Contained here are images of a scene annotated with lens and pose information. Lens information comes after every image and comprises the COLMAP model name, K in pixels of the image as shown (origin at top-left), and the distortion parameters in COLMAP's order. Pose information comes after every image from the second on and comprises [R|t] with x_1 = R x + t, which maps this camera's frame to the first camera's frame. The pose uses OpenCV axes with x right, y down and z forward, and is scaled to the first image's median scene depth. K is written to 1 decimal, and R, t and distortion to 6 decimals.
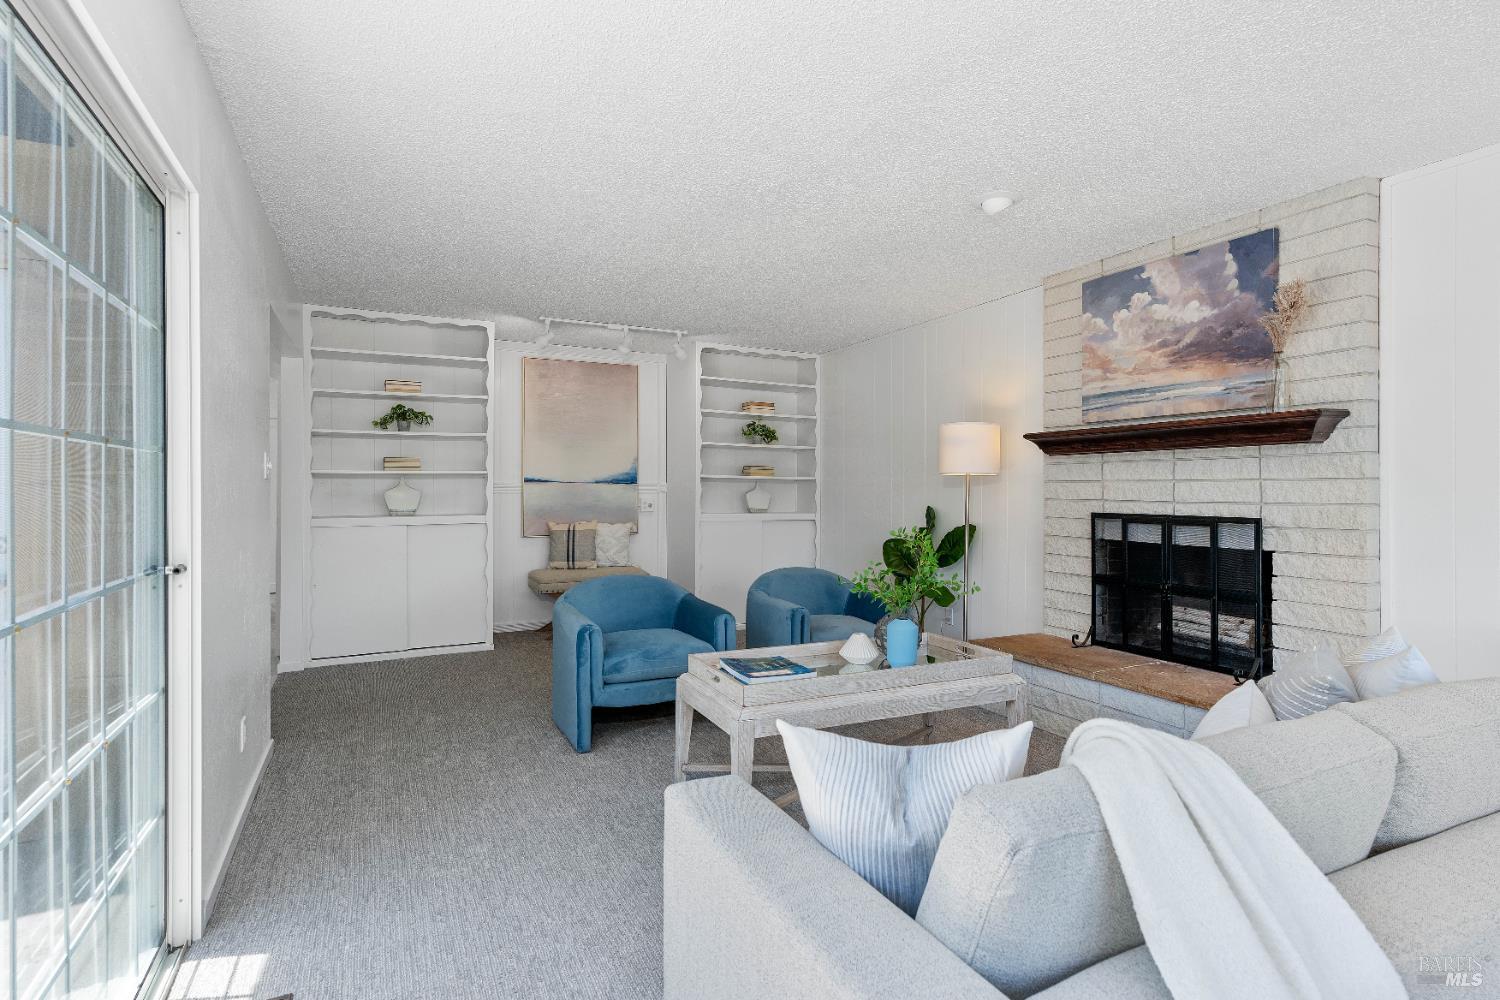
lens RADIAL K [[761.0, 0, 749.9], [0, 761.0, 494.2], [0, 0, 1]] dist [-0.001624, 0.000348]
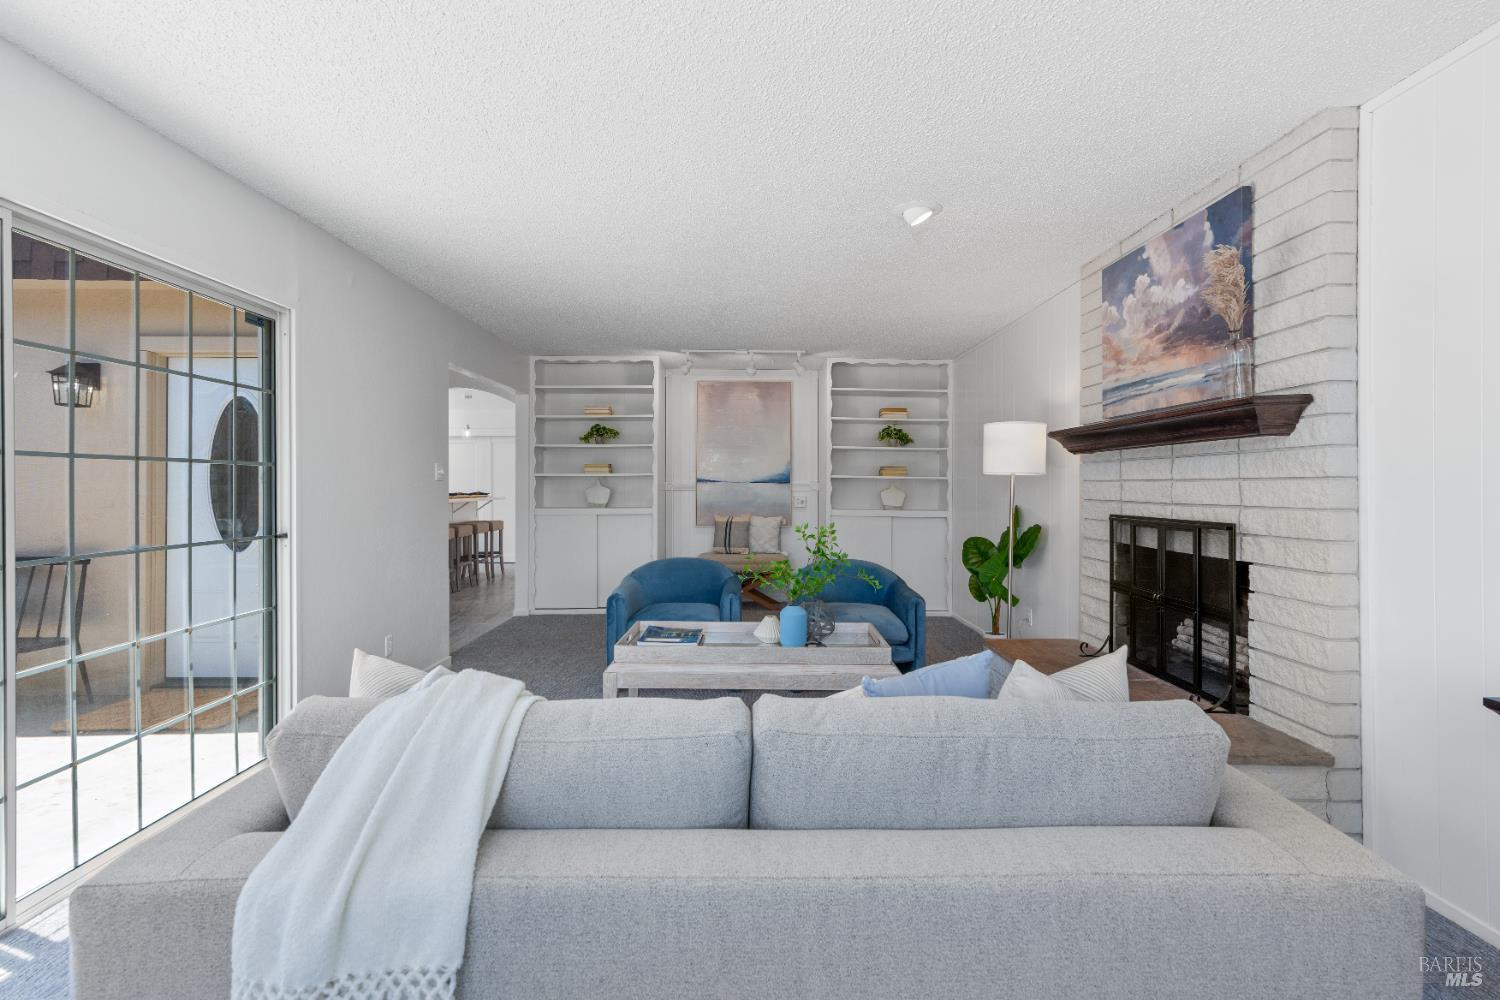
lens RADIAL K [[683.9, 0, 747.9], [0, 683.9, 494.4], [0, 0, 1]] dist [-0.004281, -0.000286]
pose [[0.900173, 0.006321, -0.435486, 0.427109], [-0.004744, 0.999978, 0.004707, -0.002305], [0.435506, -0.002171, 0.900183, 0.050407]]
